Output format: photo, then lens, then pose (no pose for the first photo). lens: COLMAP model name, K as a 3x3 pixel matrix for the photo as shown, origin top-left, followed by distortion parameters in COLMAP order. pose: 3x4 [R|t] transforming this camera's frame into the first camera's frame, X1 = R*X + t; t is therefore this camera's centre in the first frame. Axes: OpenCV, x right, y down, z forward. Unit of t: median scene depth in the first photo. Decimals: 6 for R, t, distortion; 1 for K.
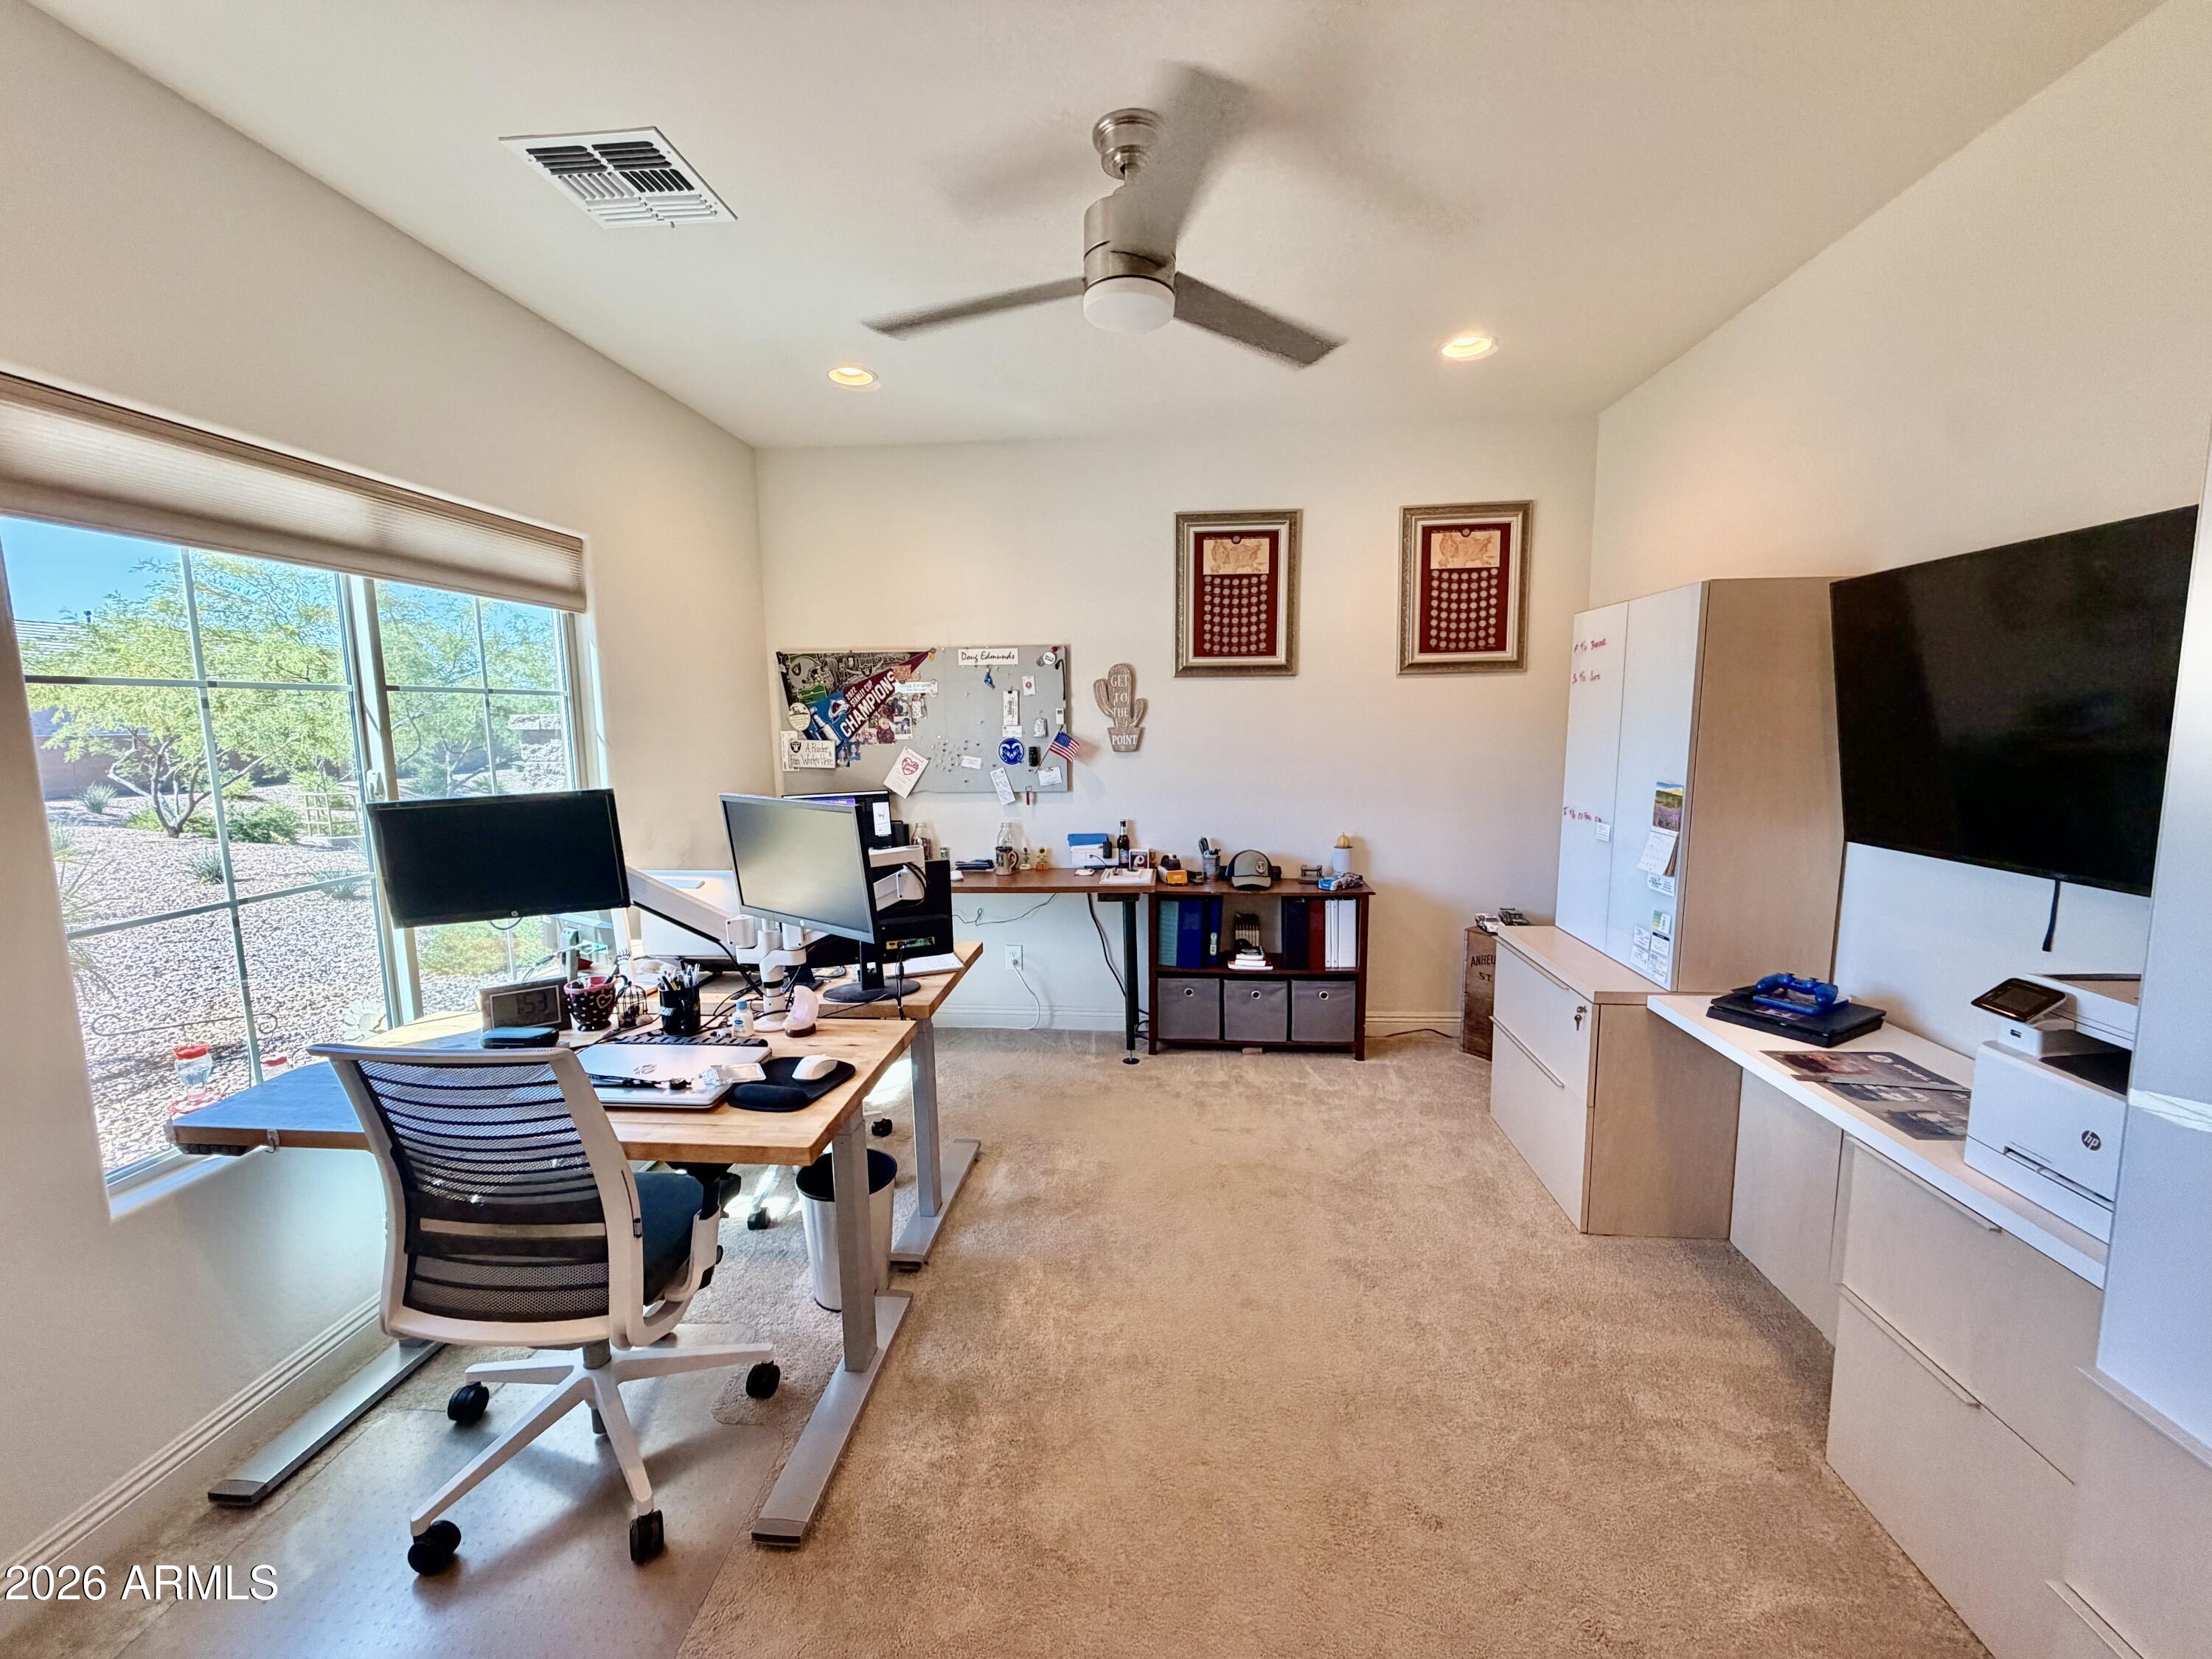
lens RADIAL K [[898.3, 0, 1102.8], [0, 898.3, 825.8], [0, 0, 1]] dist [0.000527, -0.000275]
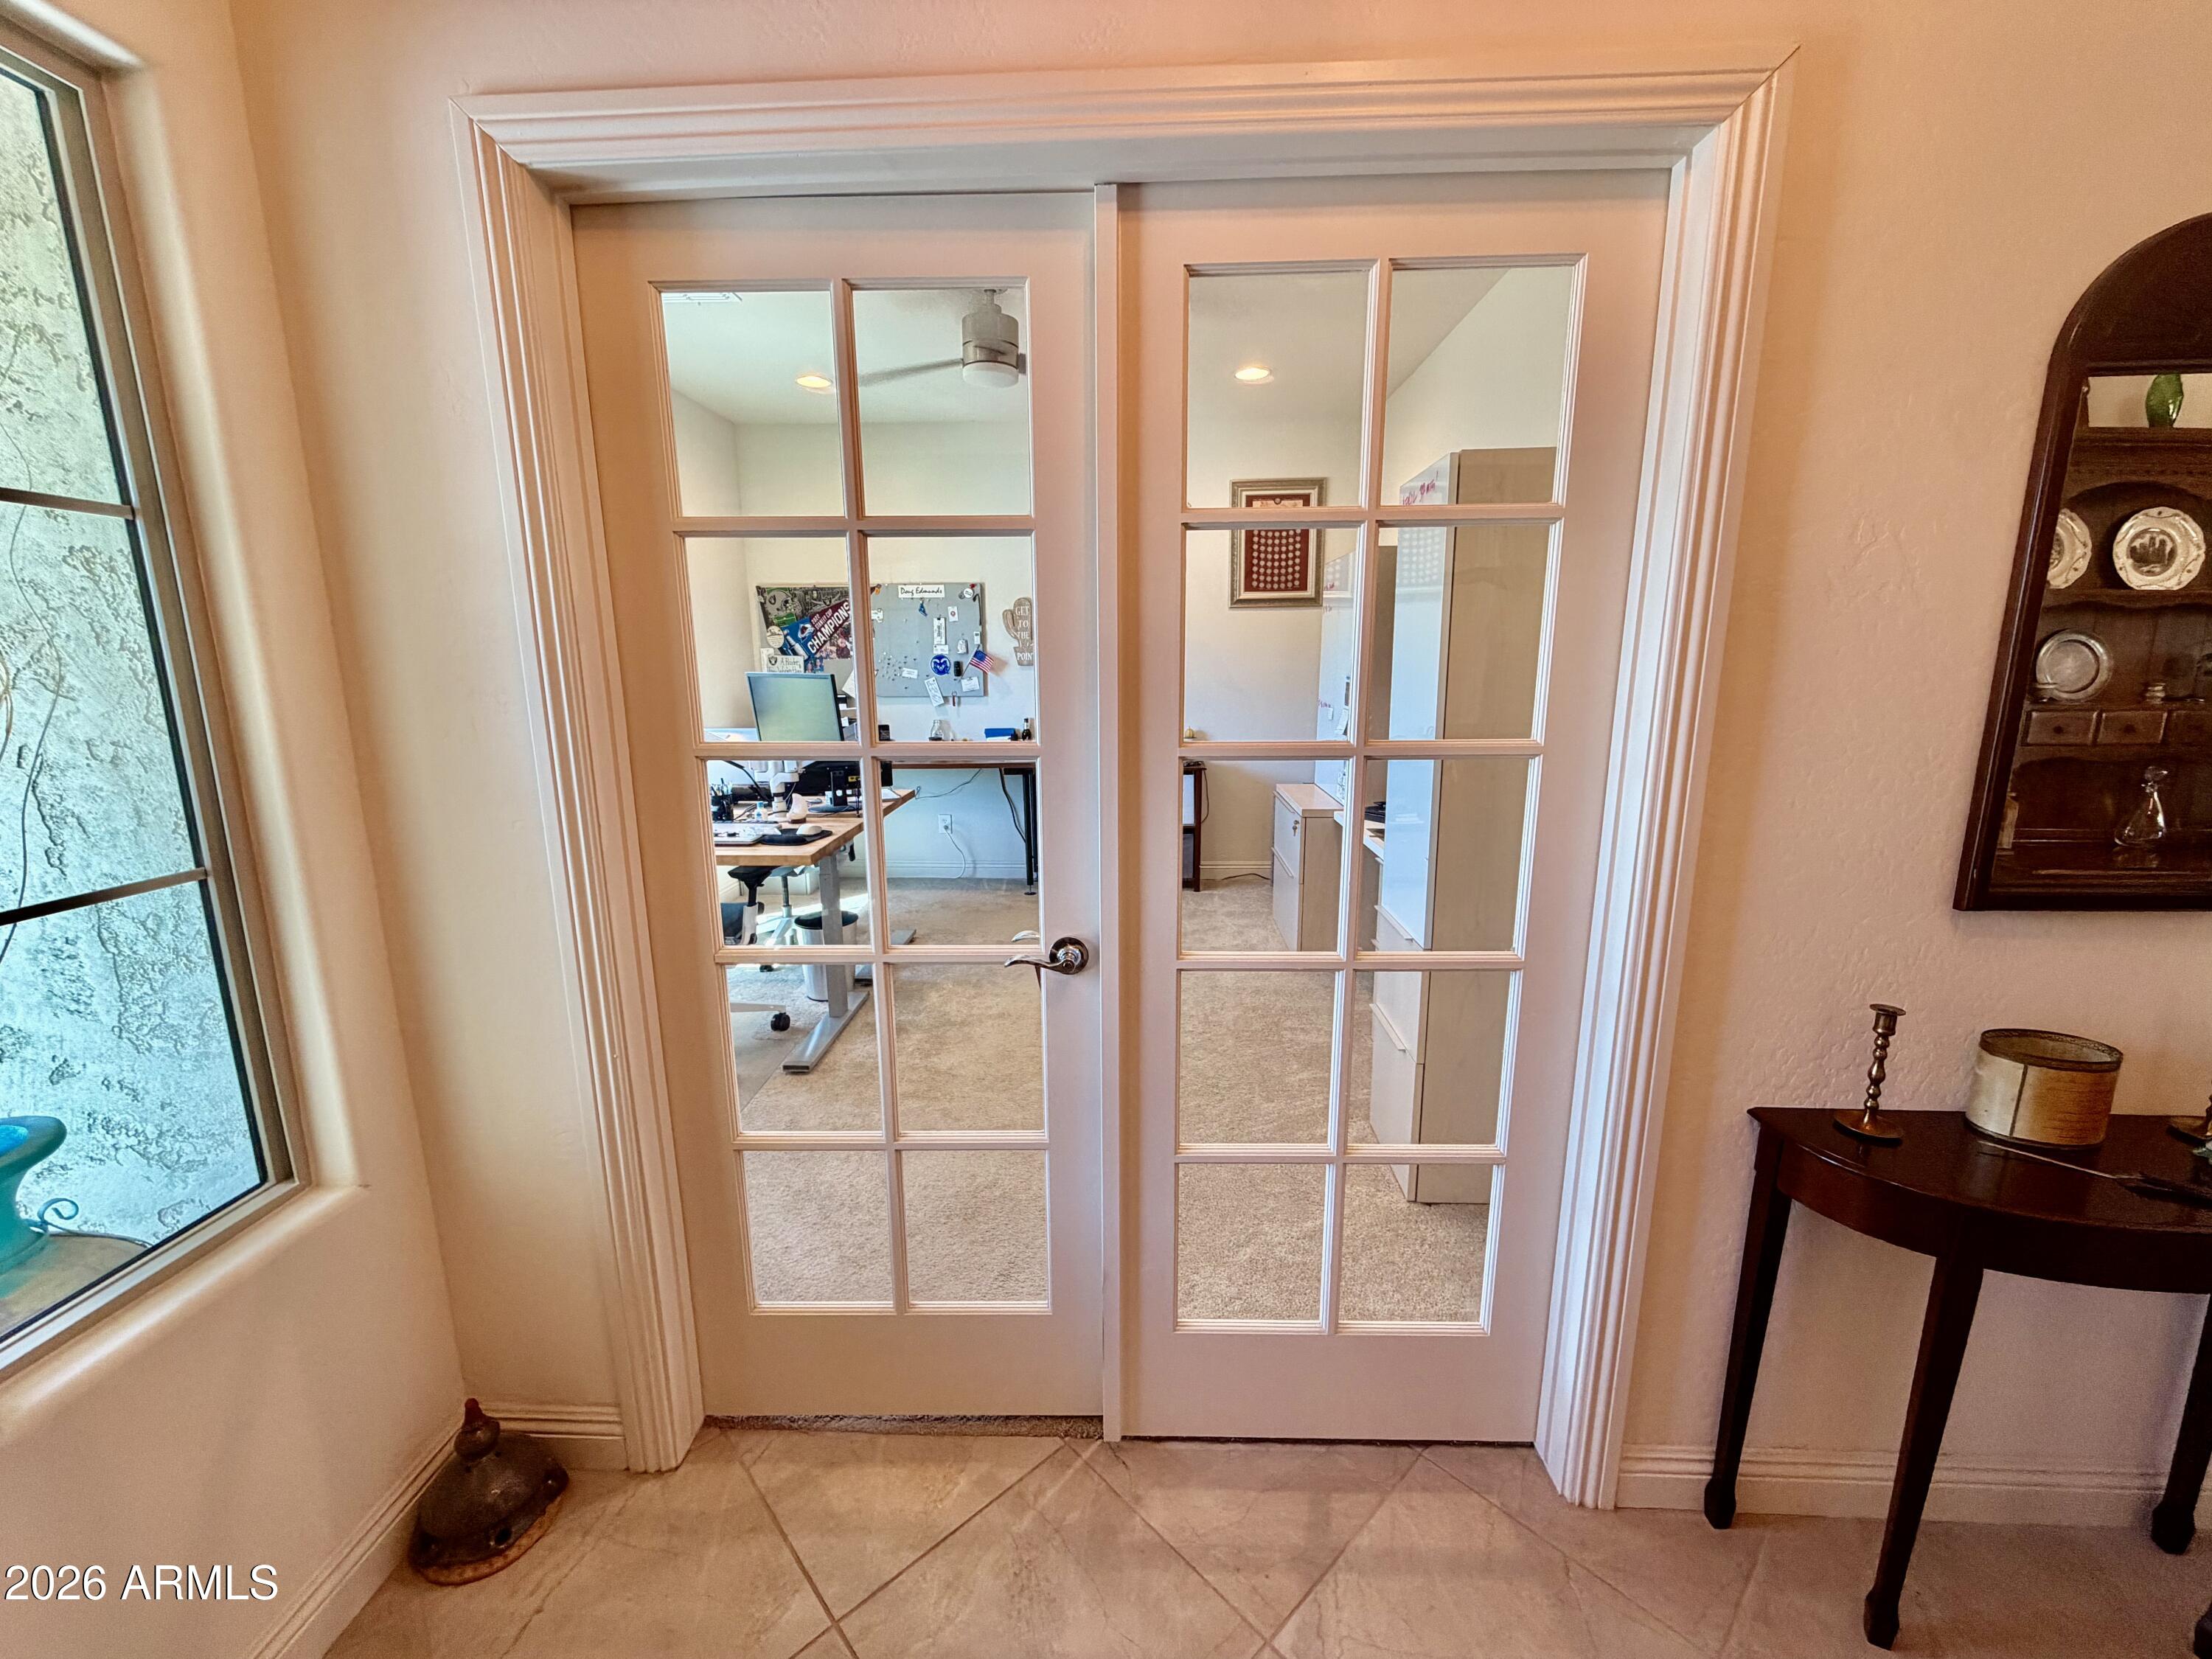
lens RADIAL K [[898.3, 0, 1102.8], [0, 898.3, 825.8], [0, 0, 1]] dist [0.000527, -0.000275]
pose [[0.998893, -0.002570, 0.046972, 0.073562], [-0.000599, 0.997730, 0.067332, 0.064053], [-0.047038, -0.067286, 0.996624, -0.338038]]
